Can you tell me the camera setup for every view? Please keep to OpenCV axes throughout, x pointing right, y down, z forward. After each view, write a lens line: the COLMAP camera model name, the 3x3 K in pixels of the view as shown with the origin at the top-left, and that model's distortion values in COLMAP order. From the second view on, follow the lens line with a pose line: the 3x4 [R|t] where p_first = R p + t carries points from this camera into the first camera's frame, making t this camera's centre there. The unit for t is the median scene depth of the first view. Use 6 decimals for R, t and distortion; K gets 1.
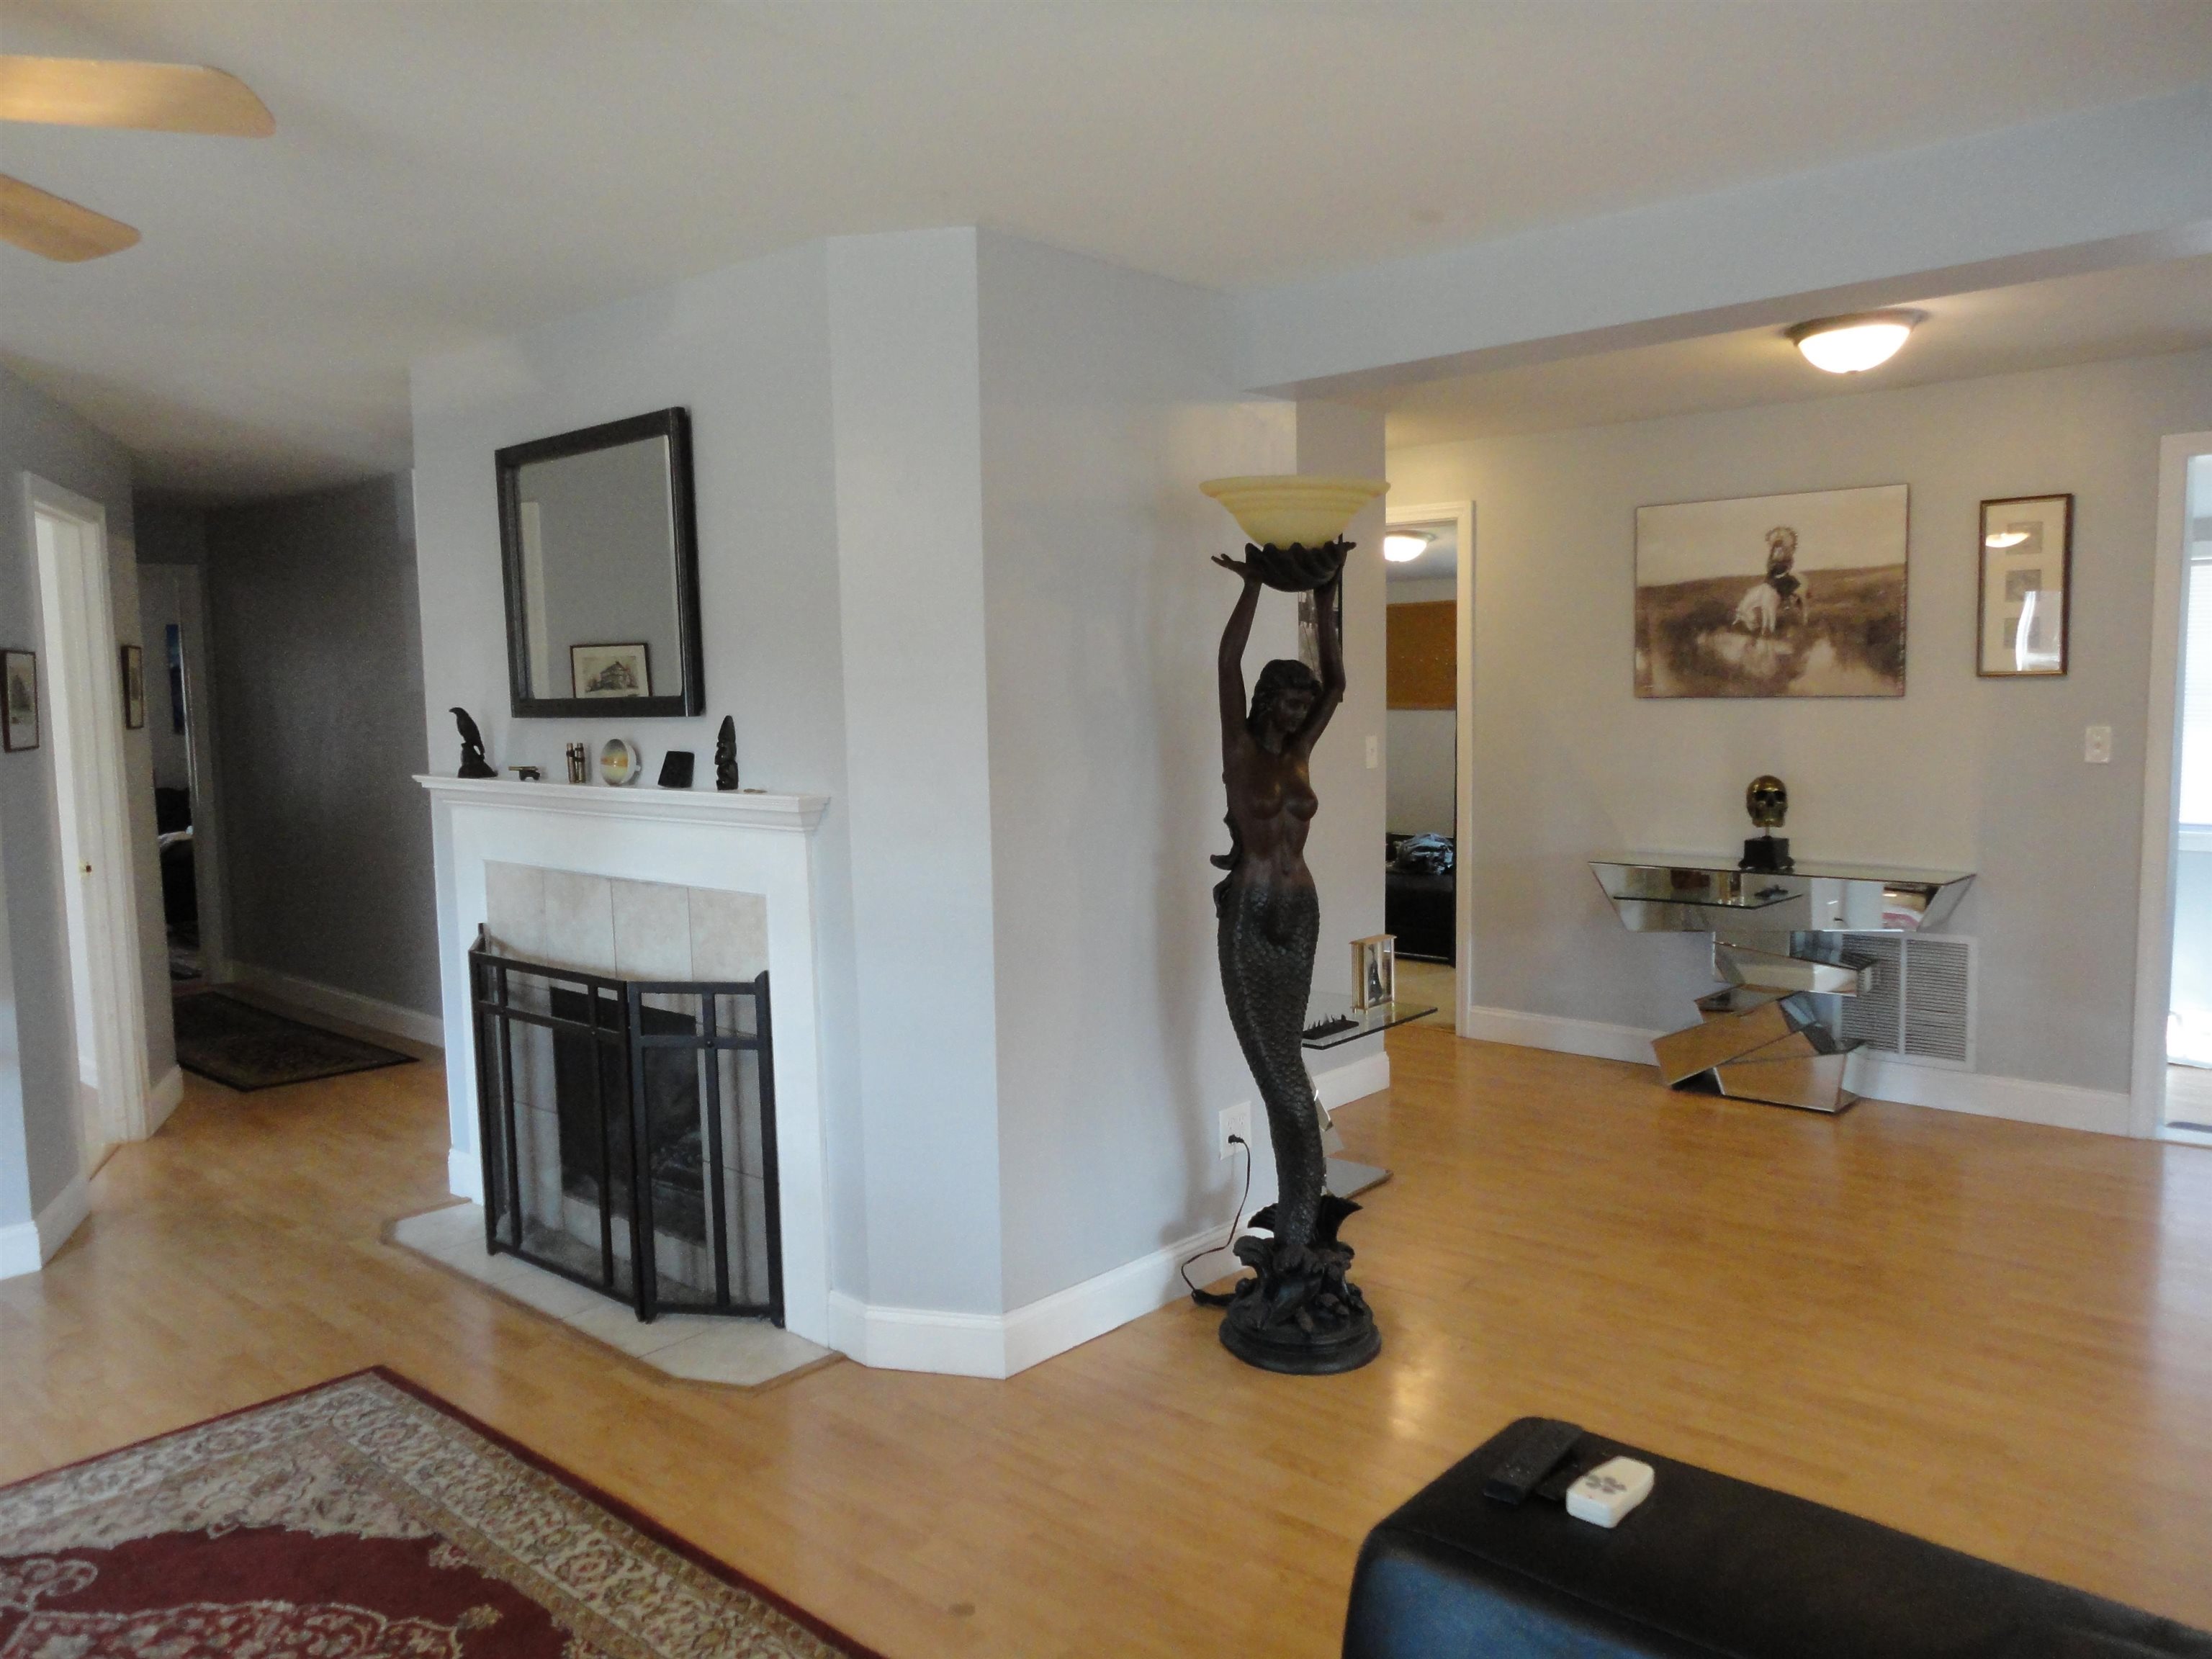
lens RADIAL K [[1614.1, 0, 1104.9], [0, 1614.1, 821.5], [0, 0, 1]] dist [0.005171, -0.003466]
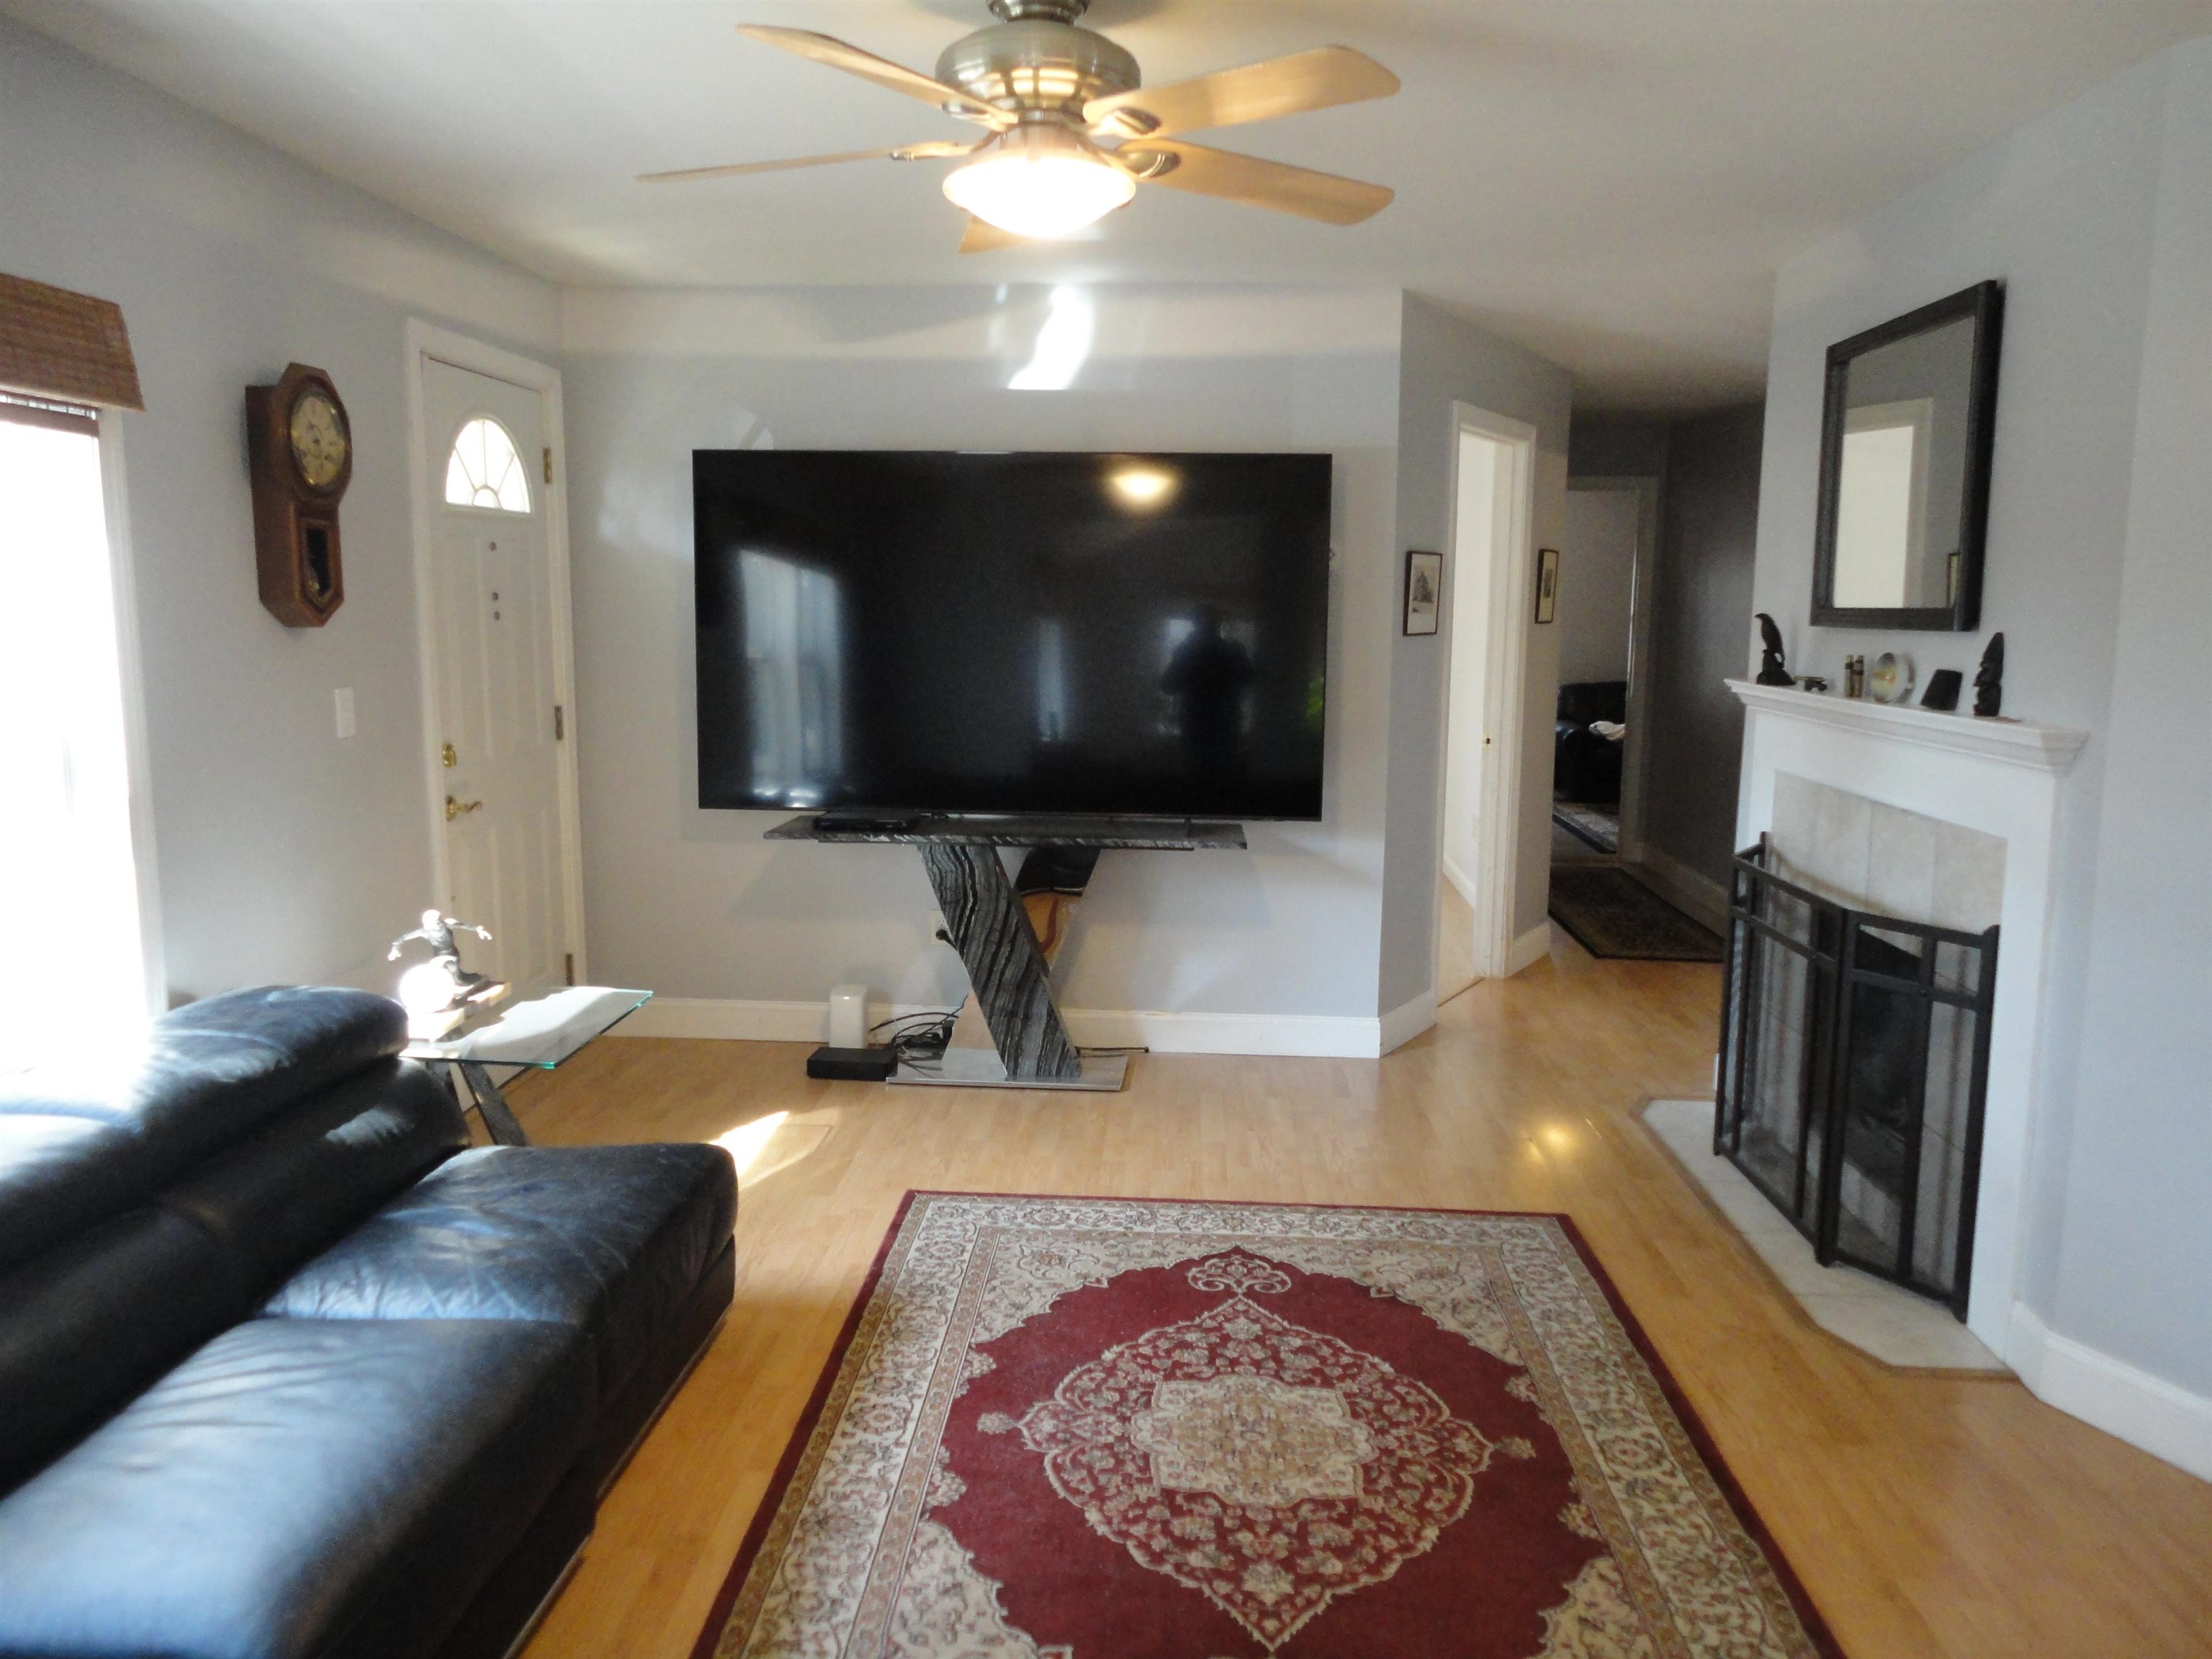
lens RADIAL K [[1614.1, 0, 1104.9], [0, 1614.1, 821.5], [0, 0, 1]] dist [0.005171, -0.003466]
pose [[0.625811, 0.136135, -0.768002, 0.177760], [-0.093859, 0.990639, 0.099118, -0.005648], [0.774307, 0.010055, 0.632731, 0.075977]]
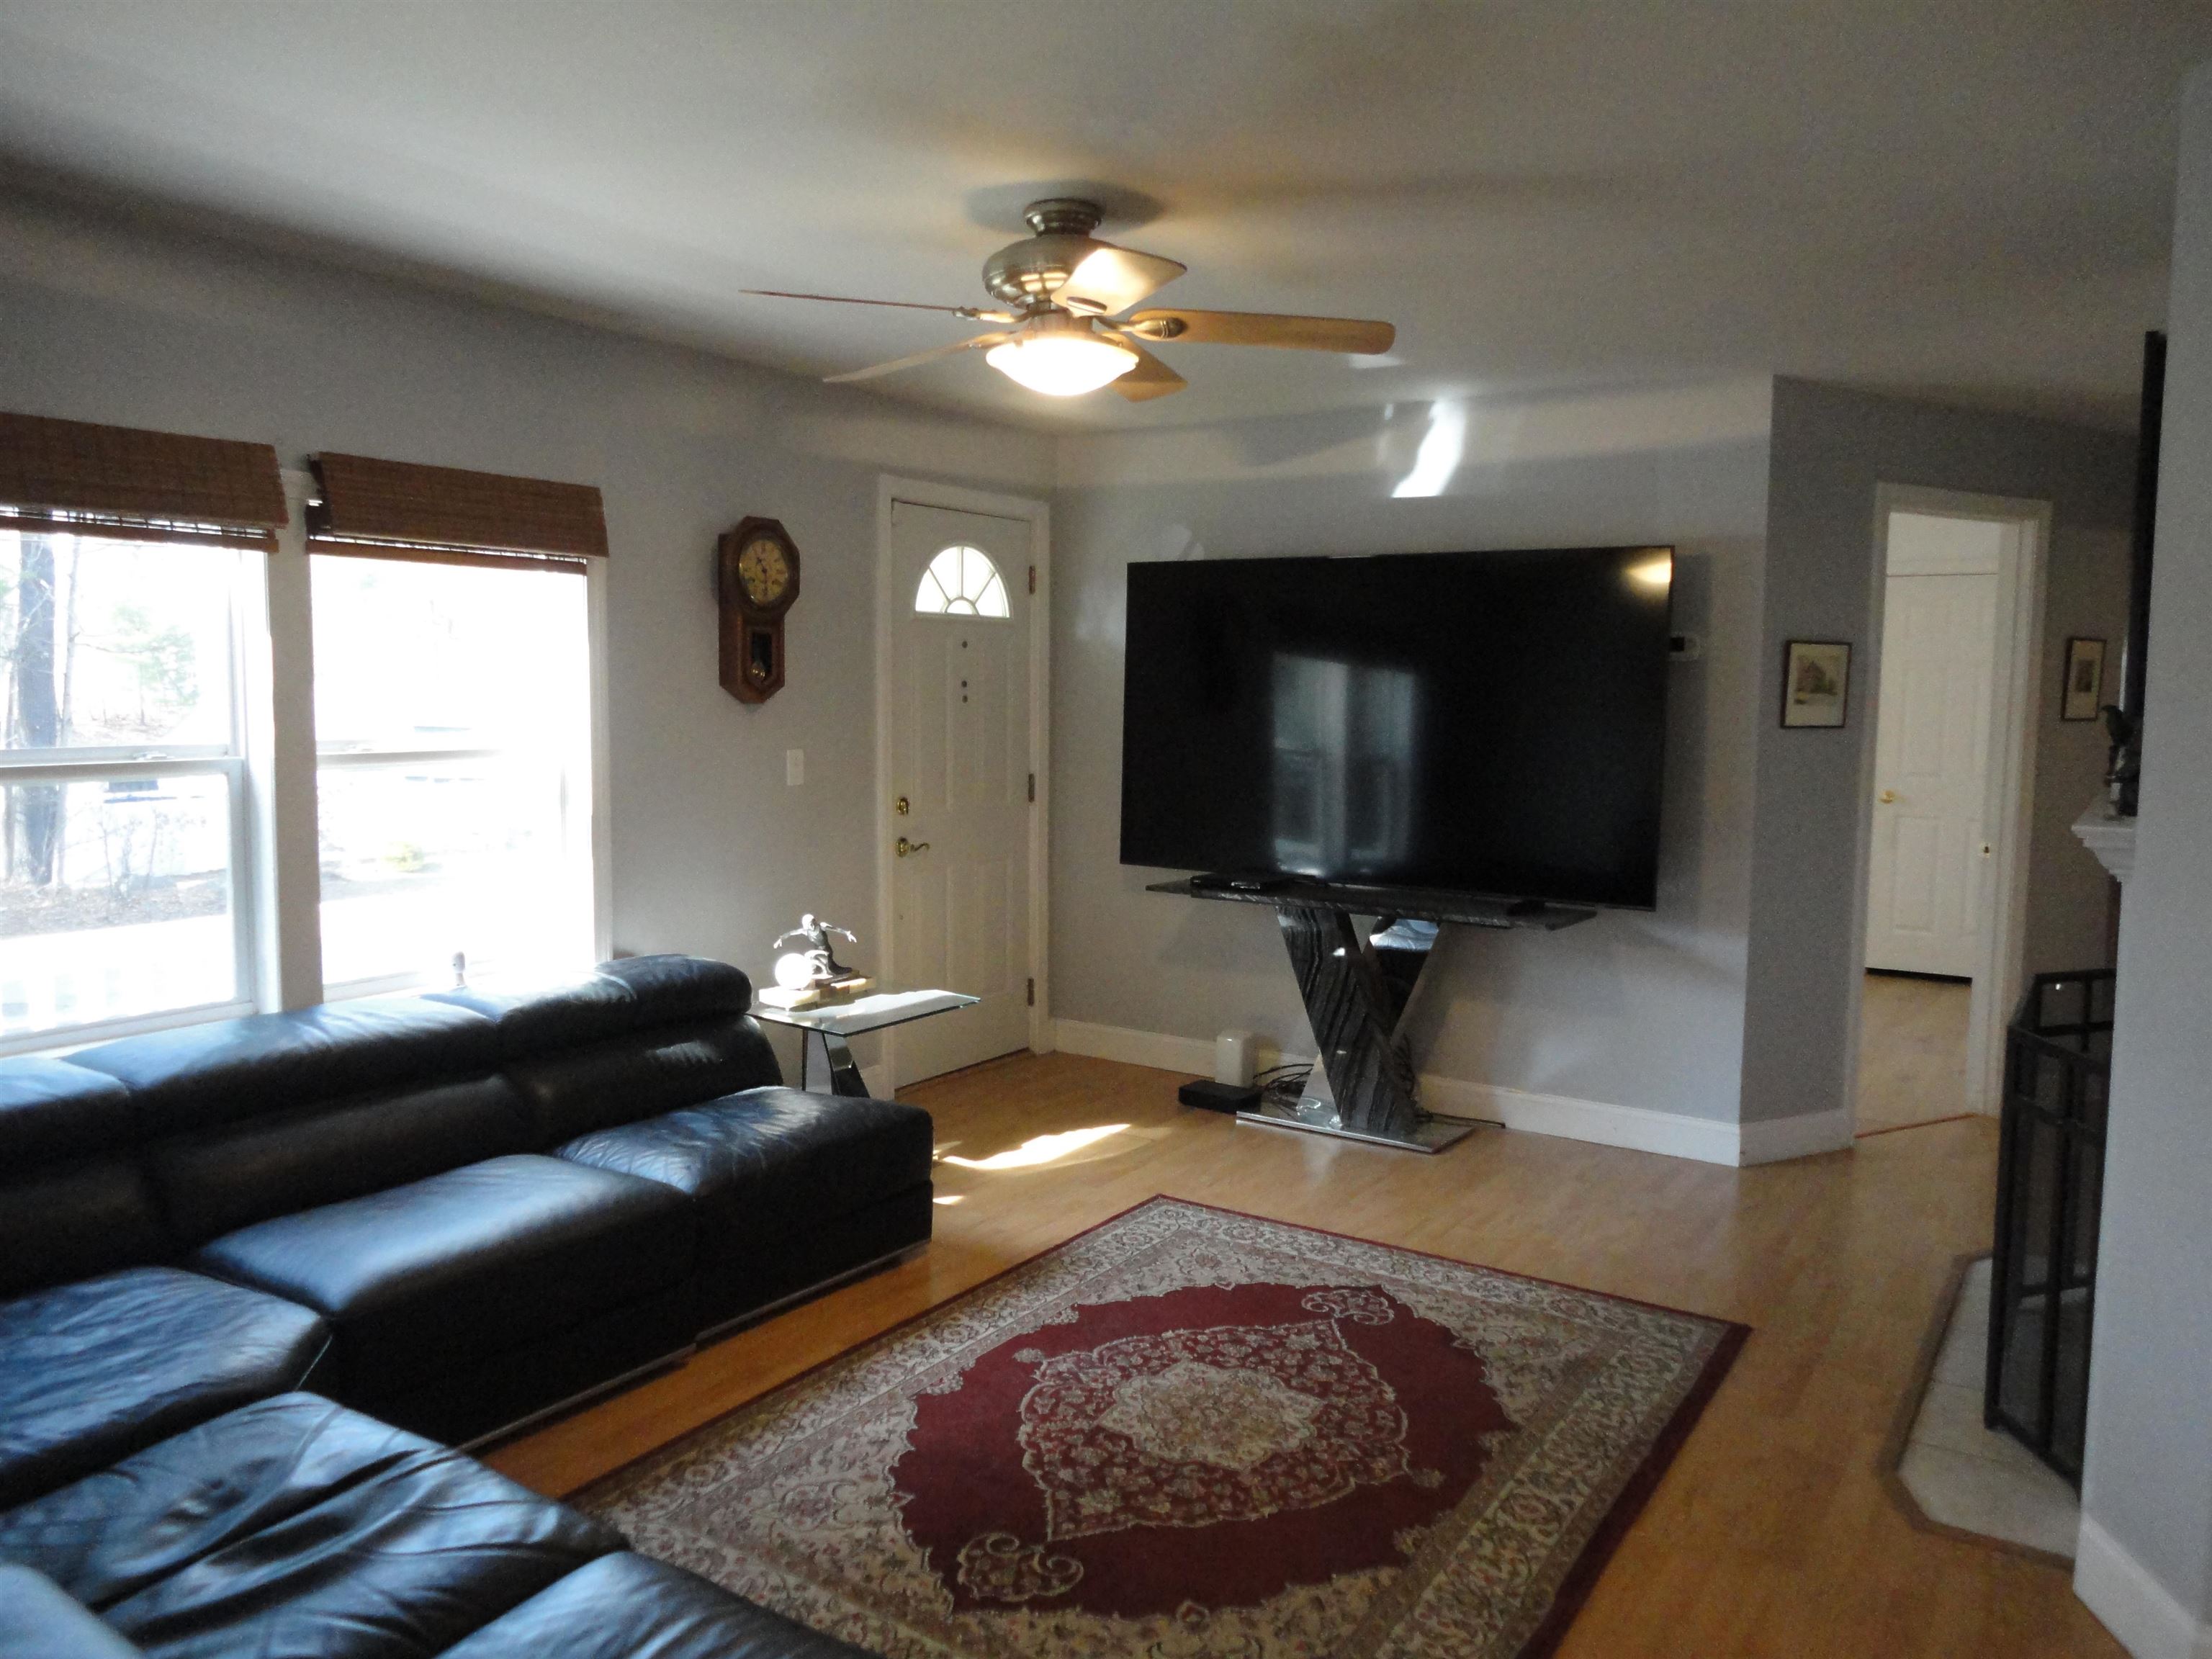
lens RADIAL K [[1614.1, 0, 1104.9], [0, 1614.1, 821.5], [0, 0, 1]] dist [0.005171, -0.003466]
pose [[0.151638, 0.108807, -0.982429, 0.540192], [-0.106399, 0.989944, 0.093216, -0.044482], [0.982693, 0.090395, 0.161690, 0.445902]]
